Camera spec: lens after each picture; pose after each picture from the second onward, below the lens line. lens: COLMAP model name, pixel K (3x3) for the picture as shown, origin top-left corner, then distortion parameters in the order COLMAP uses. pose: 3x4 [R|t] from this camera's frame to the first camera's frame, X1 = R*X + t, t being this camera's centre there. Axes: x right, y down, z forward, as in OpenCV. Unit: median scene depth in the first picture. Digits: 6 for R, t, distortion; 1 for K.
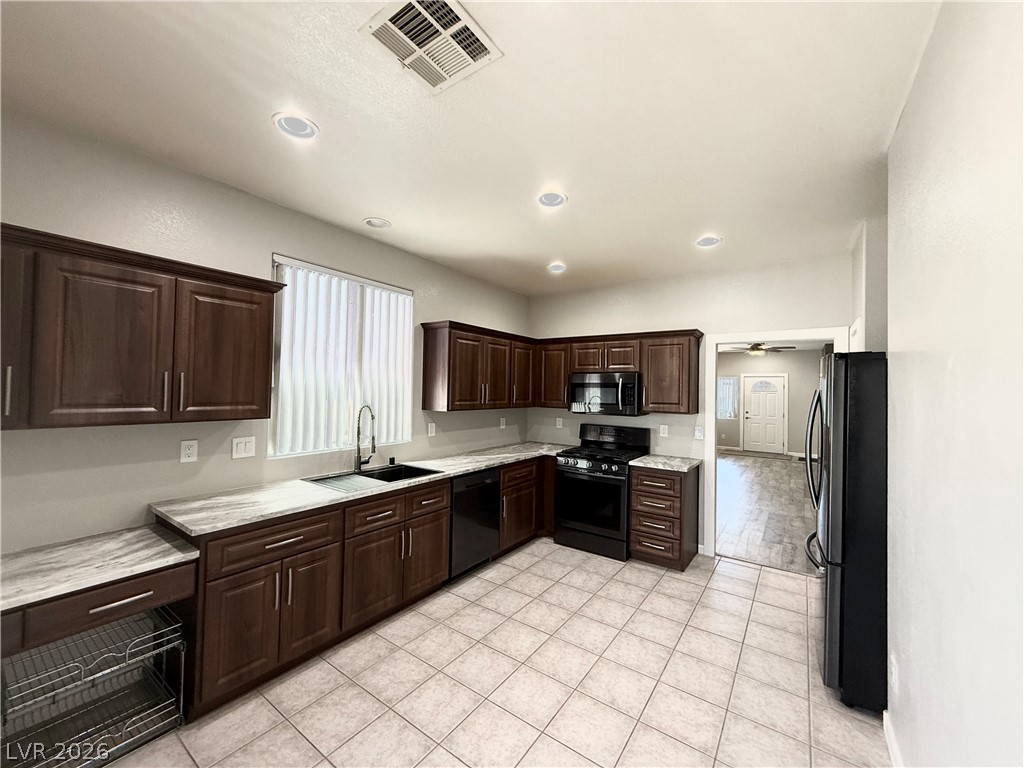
lens RADIAL K [[409.4, 0, 510.0], [0, 409.4, 385.3], [0, 0, 1]] dist [0.004879, 0.000449]
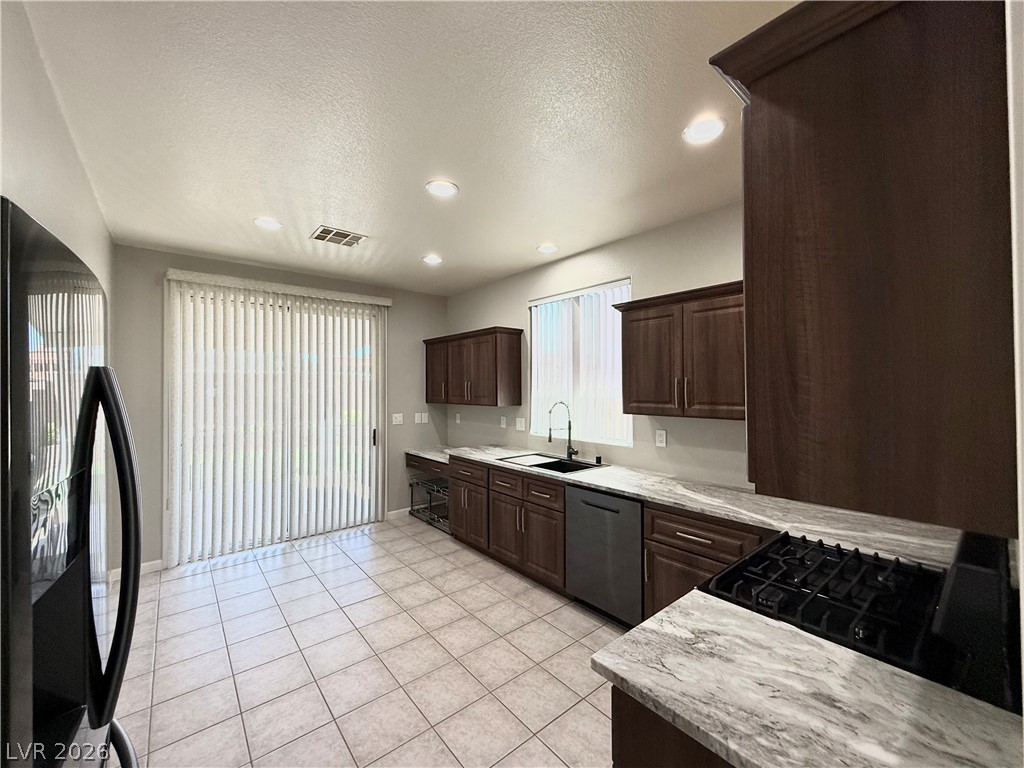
lens RADIAL K [[409.4, 0, 510.7], [0, 409.4, 386.3], [0, 0, 1]] dist [0.004879, 0.000449]
pose [[-0.254157, -0.021915, -0.966915, 0.934269], [0.007107, 0.999674, -0.024526, 0.035434], [0.967137, -0.013105, -0.253918, 1.325610]]
